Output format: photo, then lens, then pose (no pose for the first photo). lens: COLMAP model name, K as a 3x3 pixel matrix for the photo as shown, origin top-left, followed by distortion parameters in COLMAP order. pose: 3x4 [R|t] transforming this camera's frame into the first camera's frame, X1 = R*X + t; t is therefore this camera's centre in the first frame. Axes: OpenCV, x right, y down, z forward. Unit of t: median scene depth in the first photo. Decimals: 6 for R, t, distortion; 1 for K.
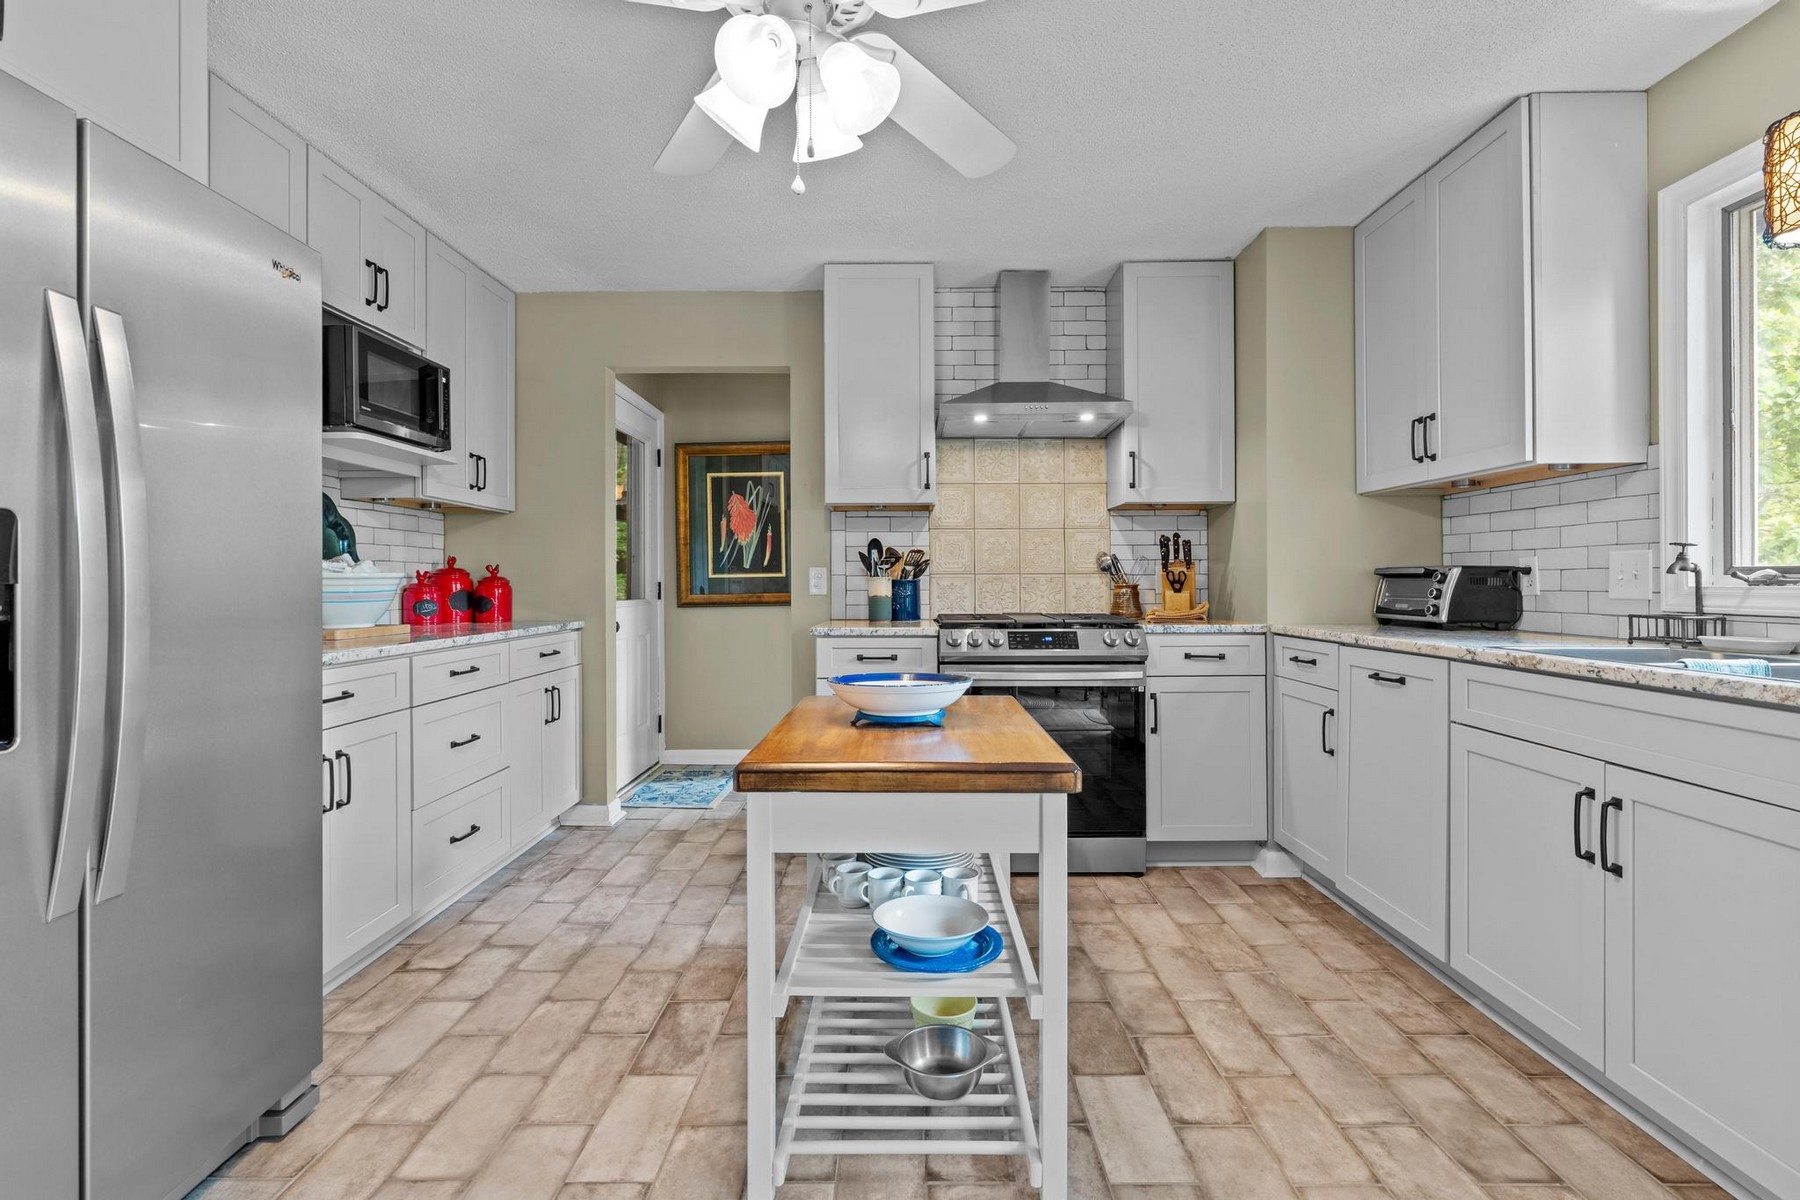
lens RADIAL K [[824.6, 0, 898.1], [0, 824.6, 582.0], [0, 0, 1]] dist [-0.007204, 0.000586]
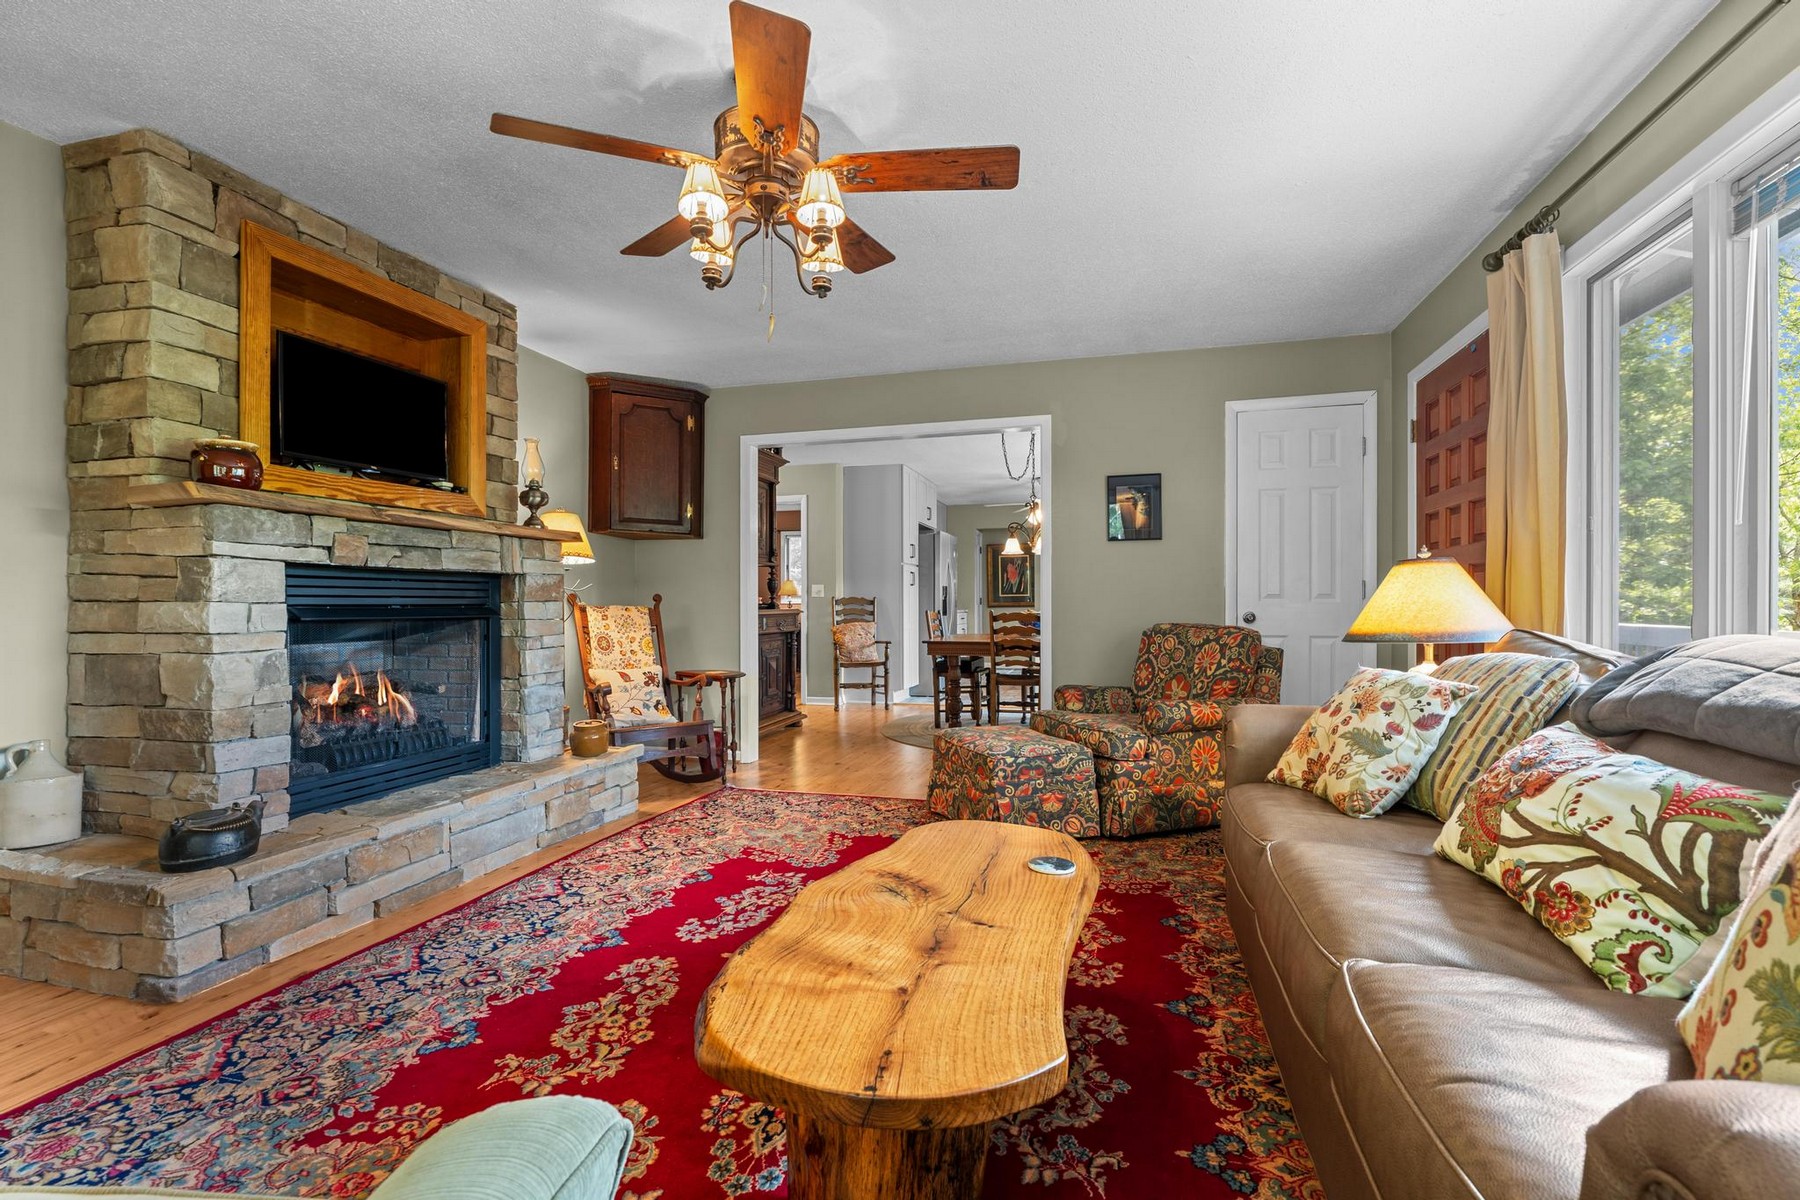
lens RADIAL K [[824.8, 0, 890.1], [0, 824.8, 603.9], [0, 0, 1]] dist [-0.002189, 0.000639]
pose [[0.965183, 0.003356, -0.261555, 0.169516], [-0.003022, 0.999994, 0.001678, 0.023389], [0.261559, -0.000829, 0.965187, -2.307987]]
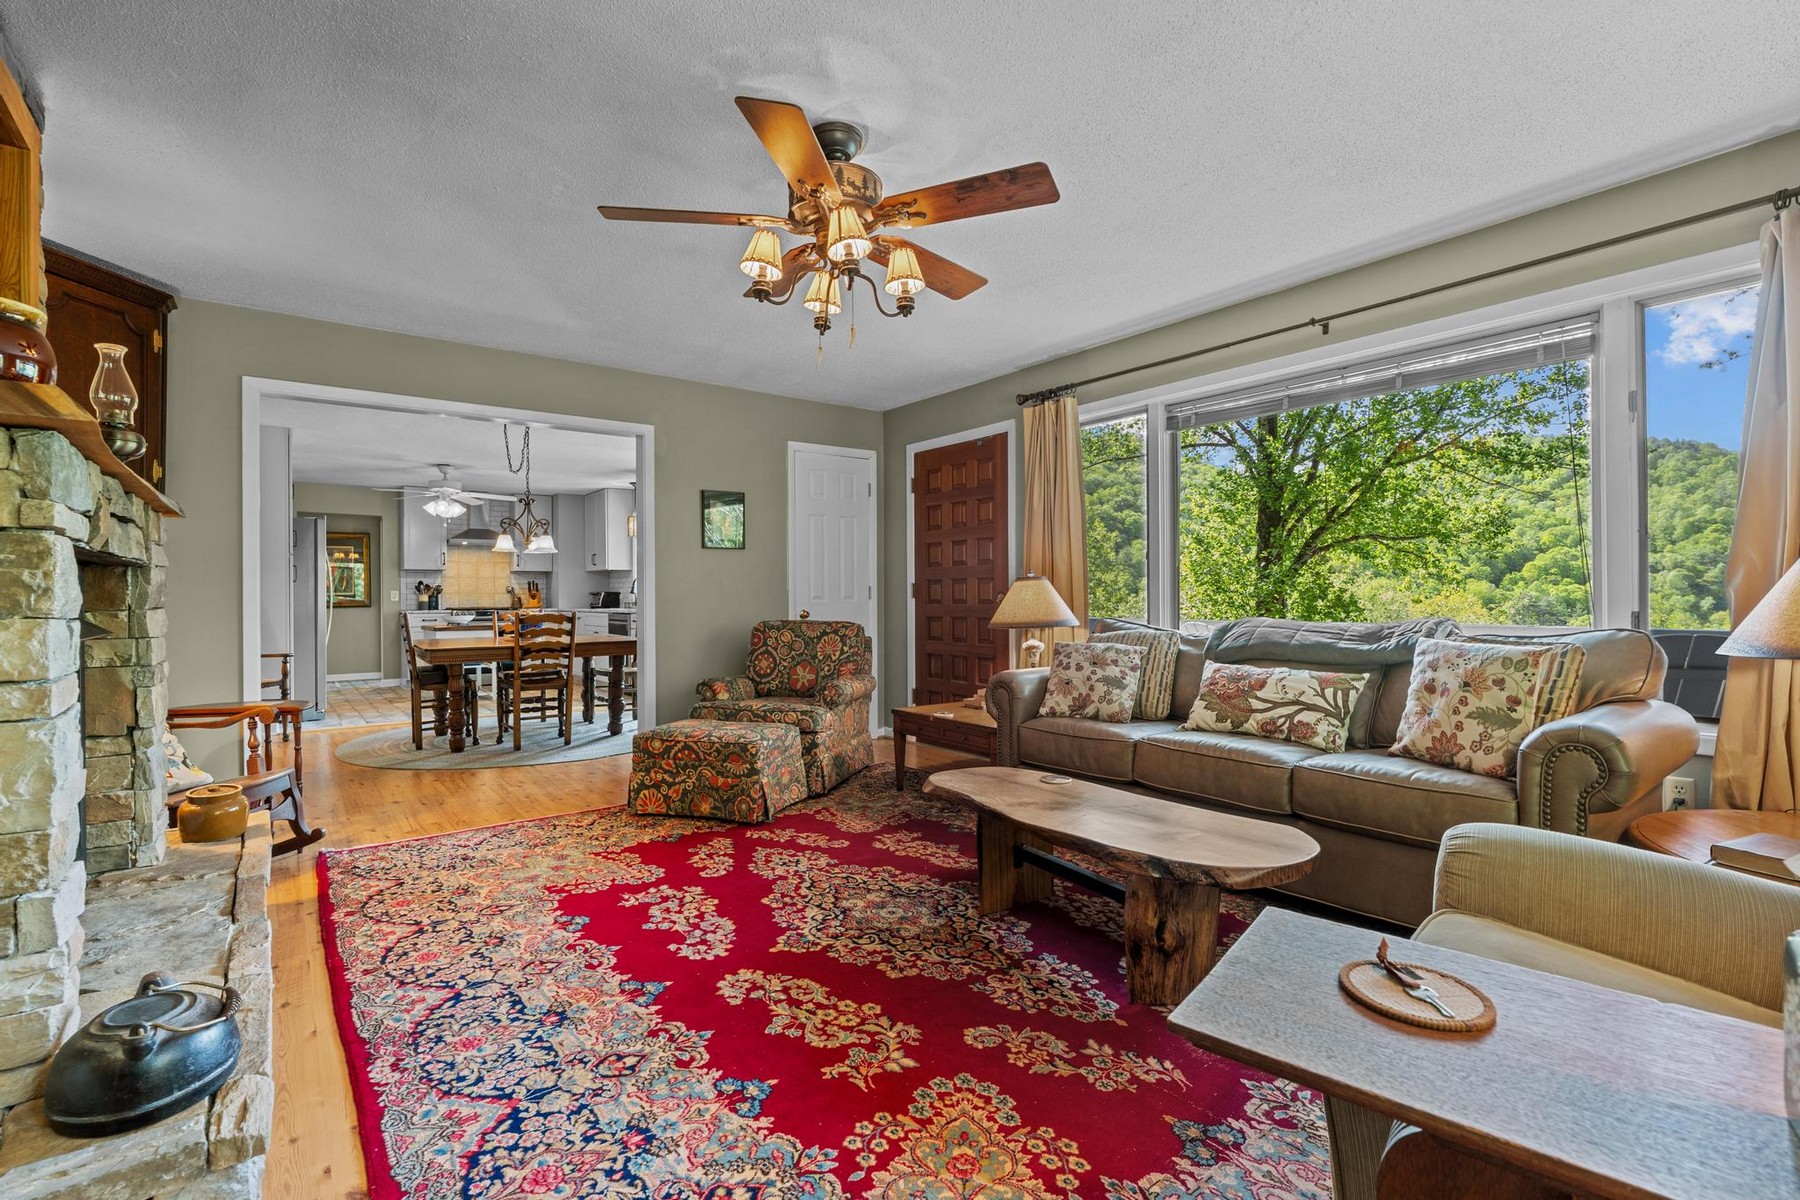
lens RADIAL K [[812.7, 0, 896.4], [0, 812.7, 594.6], [0, 0, 1]] dist [-0.004239, 0.001072]
pose [[0.784028, 0.003230, 0.620717, -0.499510], [0.001348, 0.999975, -0.006906, 0.016763], [-0.620724, 0.006252, 0.784004, -2.295809]]
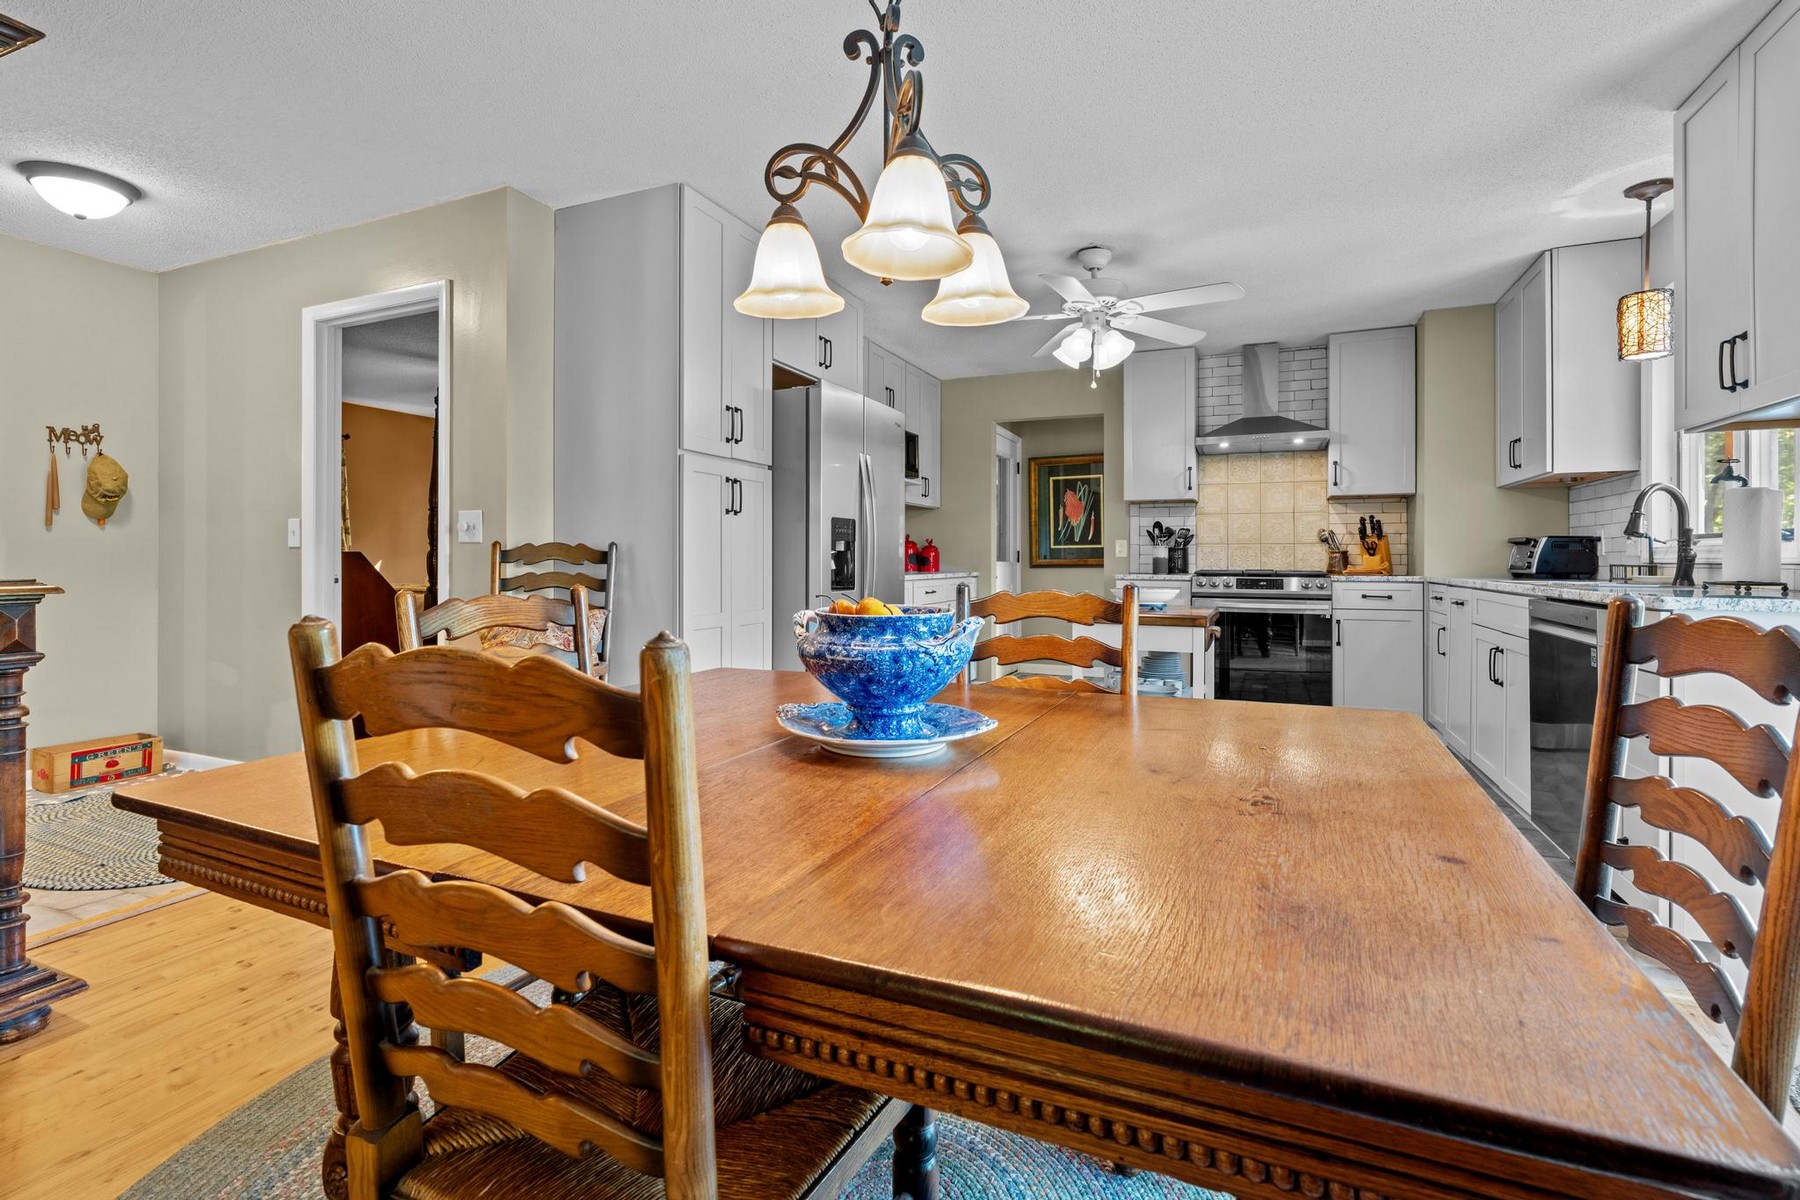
lens RADIAL K [[825.7, 0, 900.9], [0, 825.7, 555.2], [0, 0, 1]] dist [-0.000533, 0.000405]
pose [[0.922455, 0.004210, -0.386081, 0.135243], [-0.006519, 0.999968, -0.004671, 0.023746], [0.386049, 0.006825, 0.922453, -0.675657]]
